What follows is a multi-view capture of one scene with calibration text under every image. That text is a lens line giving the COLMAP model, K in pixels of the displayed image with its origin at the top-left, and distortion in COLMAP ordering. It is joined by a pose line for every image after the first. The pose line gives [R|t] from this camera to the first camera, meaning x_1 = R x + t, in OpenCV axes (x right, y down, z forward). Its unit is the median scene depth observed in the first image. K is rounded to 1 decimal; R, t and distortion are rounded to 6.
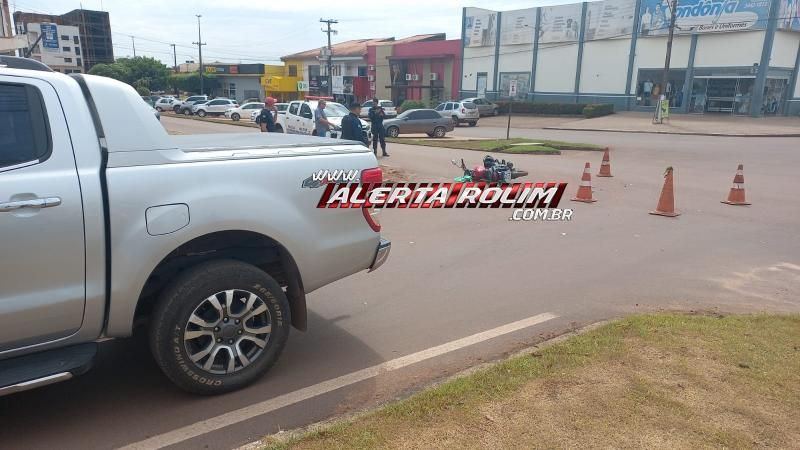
lens RADIAL K [[568.9, 0, 406.4], [0, 568.9, 245.7], [0, 0, 1]] dist [0.049974, -0.019673]
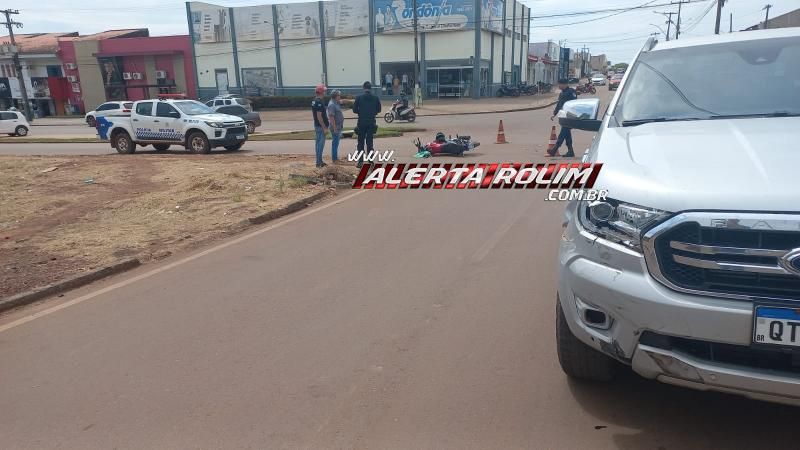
lens RADIAL K [[568.9, 0, 399.5], [0, 568.9, 238.1], [0, 0, 1]] dist [0.049974, -0.019673]
pose [[0.855400, -0.172849, 0.488276, -0.151114], [0.177494, 0.983419, 0.037182, -0.002270], [-0.486607, 0.054861, 0.871897, 0.017427]]
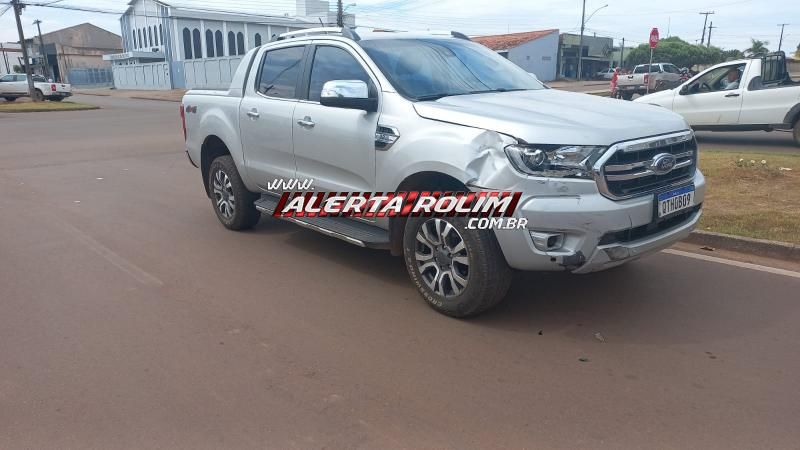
lens RADIAL K [[568.9, 0, 400.1], [0, 568.9, 234.7], [0, 0, 1]] dist [0.049974, -0.019673]
pose [[-0.073415, -0.262219, 0.962212, -0.172843], [0.266951, 0.924442, 0.272294, -0.013267], [-0.960910, 0.276854, 0.002132, 0.071723]]
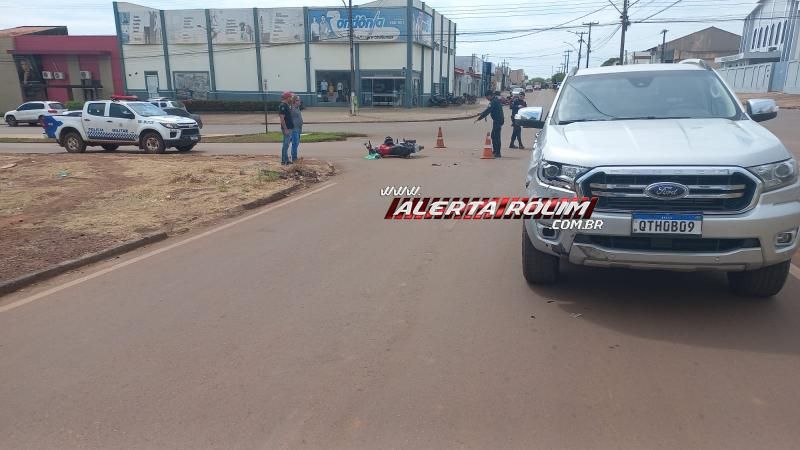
lens RADIAL K [[568.9, 0, 396.5], [0, 568.9, 239.3], [0, 0, 1]] dist [0.049974, -0.019673]
pose [[0.787768, -0.171609, 0.591584, -0.183671], [0.178478, 0.982800, 0.047430, 0.002549], [-0.589548, 0.068220, 0.804847, -0.003271]]
